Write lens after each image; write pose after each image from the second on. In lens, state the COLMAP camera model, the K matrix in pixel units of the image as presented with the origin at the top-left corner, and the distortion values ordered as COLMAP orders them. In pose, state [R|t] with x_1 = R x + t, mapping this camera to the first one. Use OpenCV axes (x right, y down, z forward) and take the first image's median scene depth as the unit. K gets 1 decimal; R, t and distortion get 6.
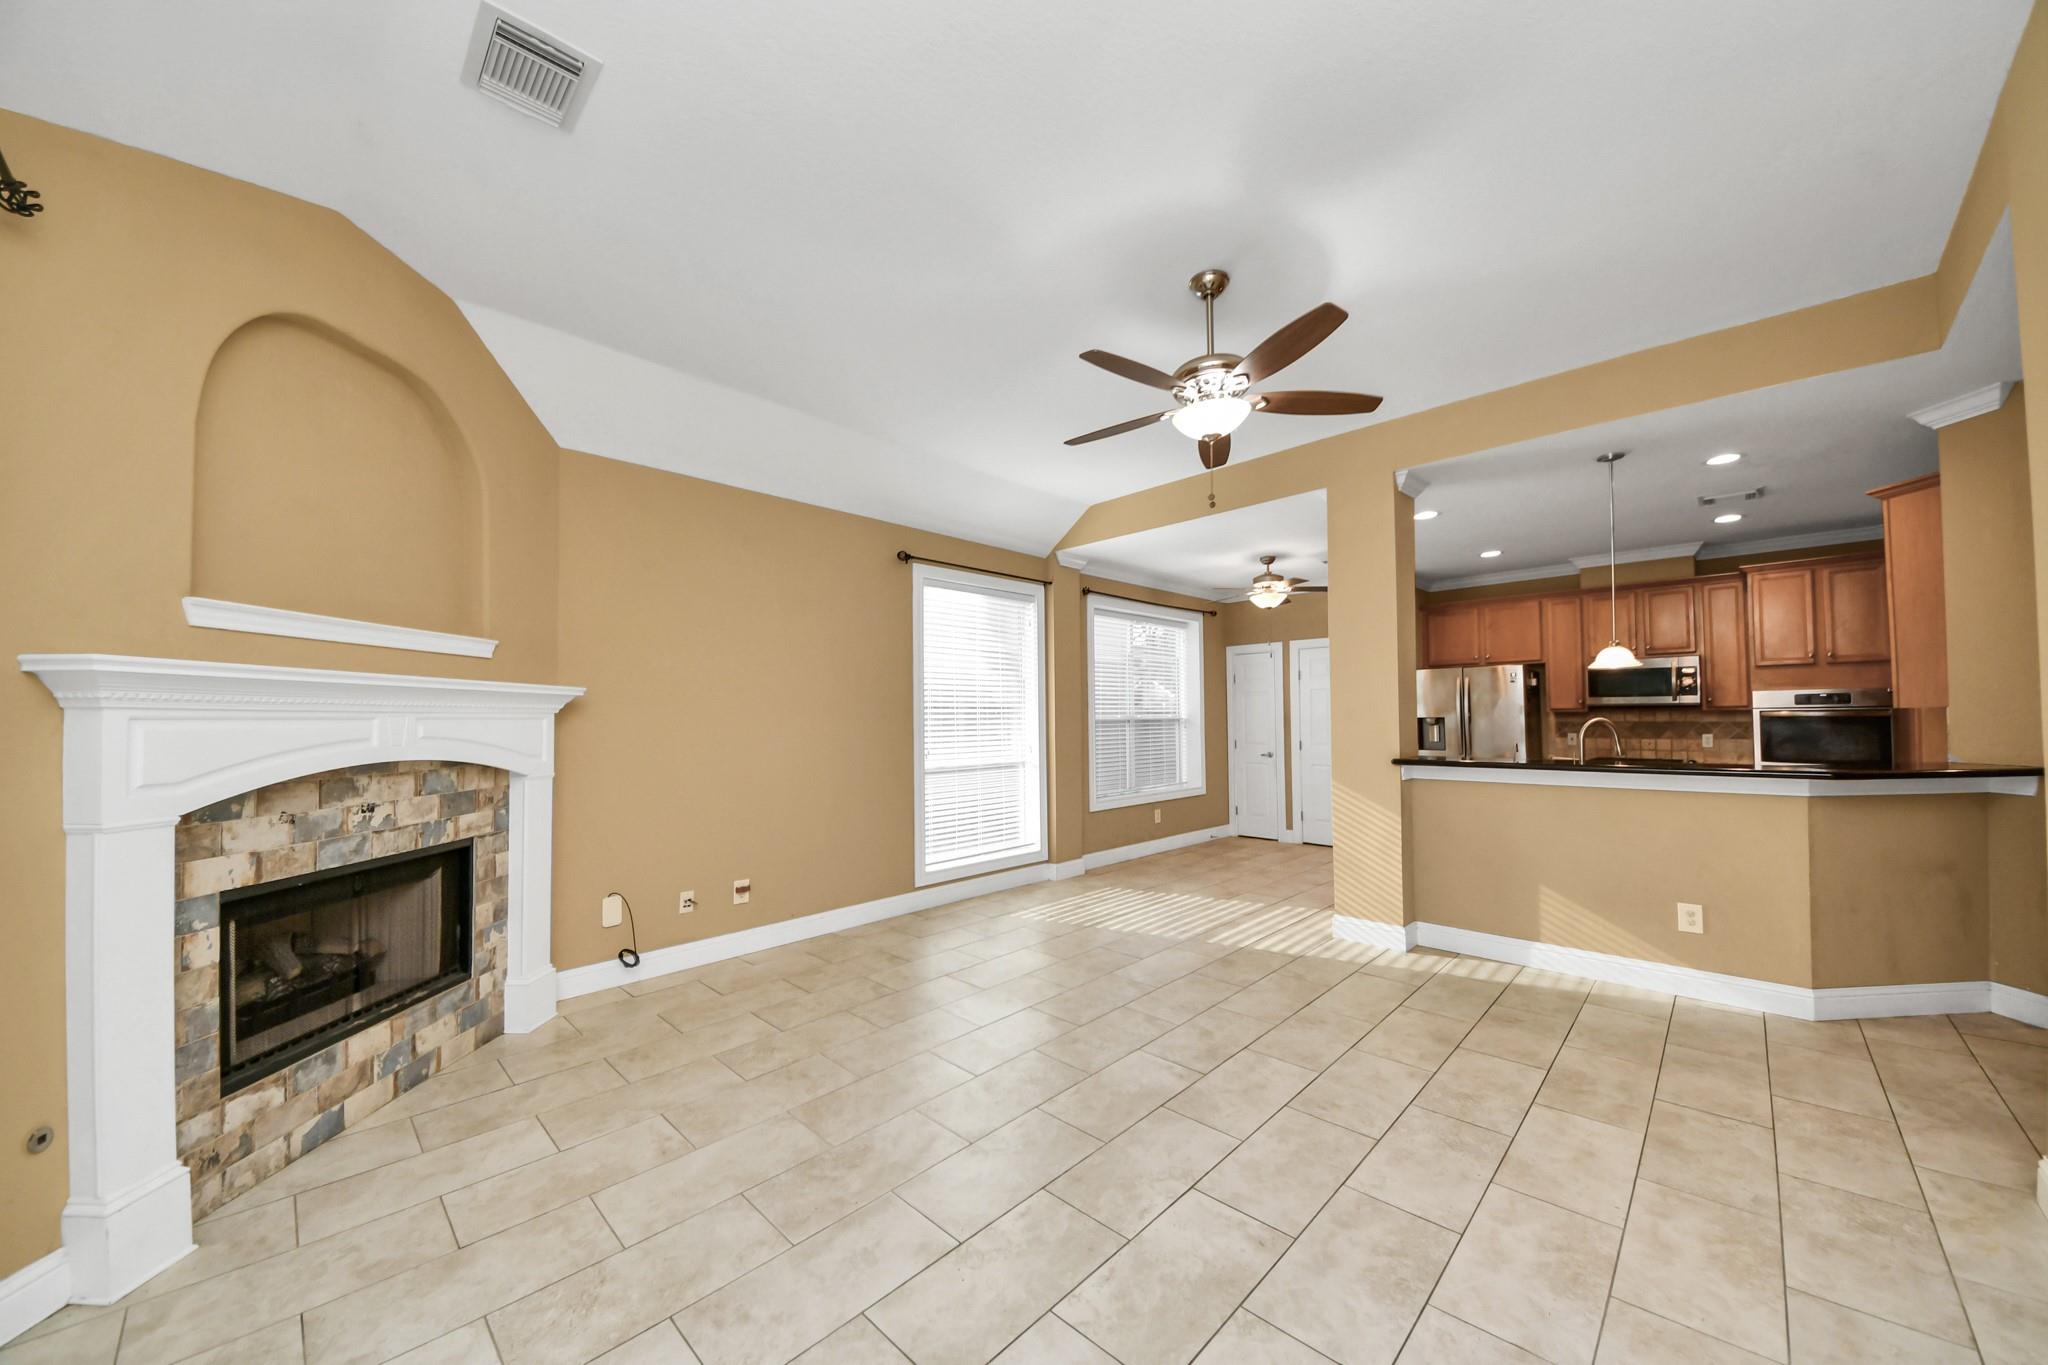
lens RADIAL K [[728.5, 0, 1027.5], [0, 728.5, 734.1], [0, 0, 1]] dist [-0.007637, -0.007246]
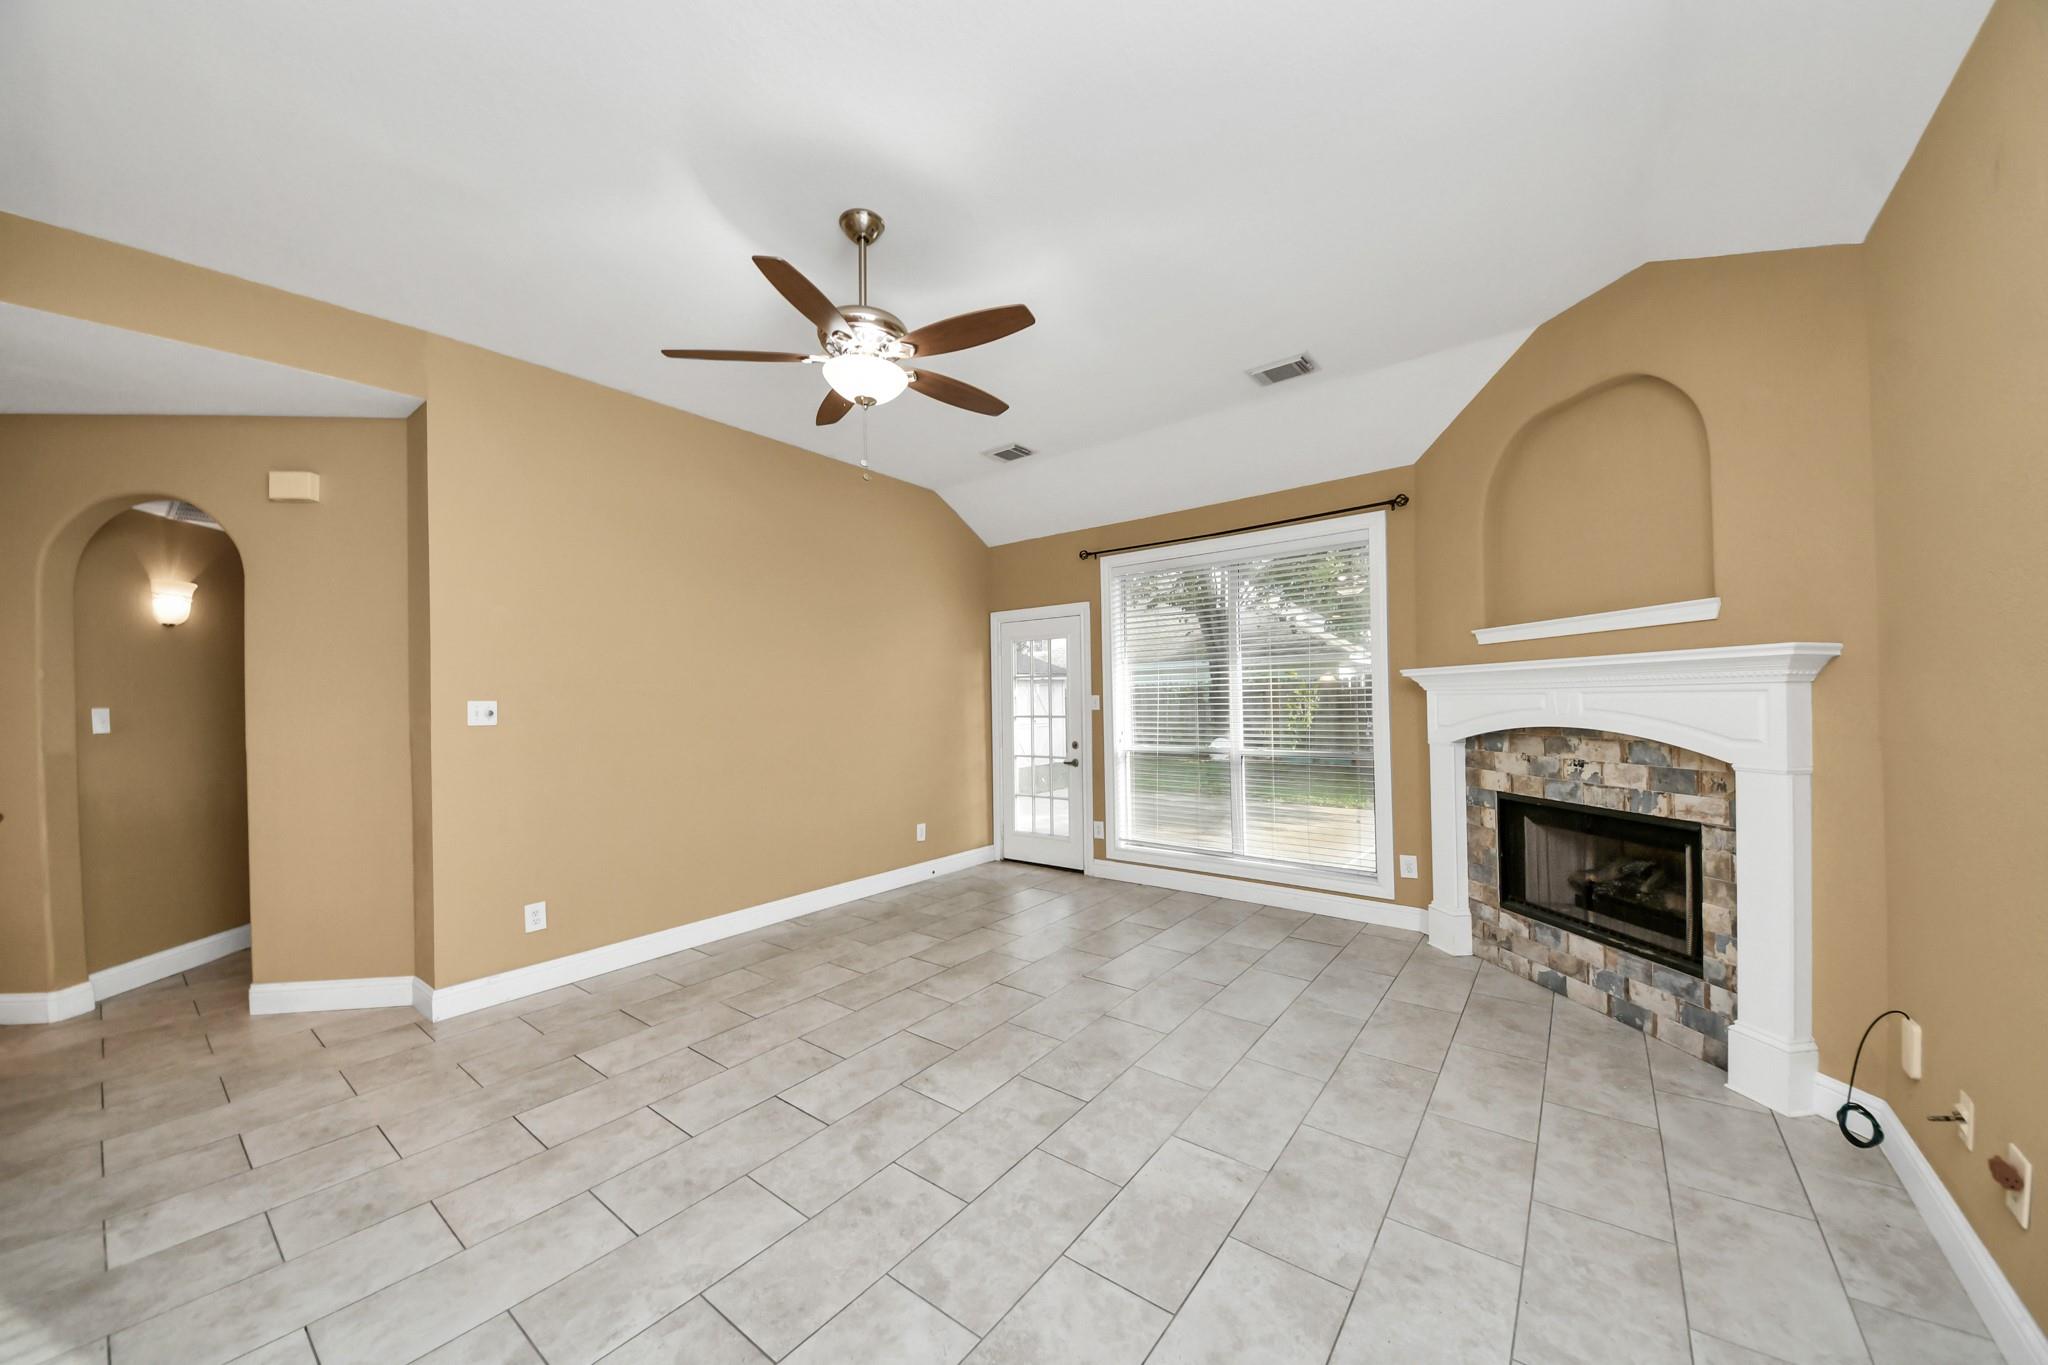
lens RADIAL K [[728.5, 0, 1033.9], [0, 728.5, 694.2], [0, 0, 1]] dist [-0.007637, -0.007246]
pose [[-0.991348, 0.028503, -0.128128, 0.178061], [0.026824, 0.999530, 0.014817, -0.058197], [0.128490, 0.011252, -0.991647, 1.971496]]
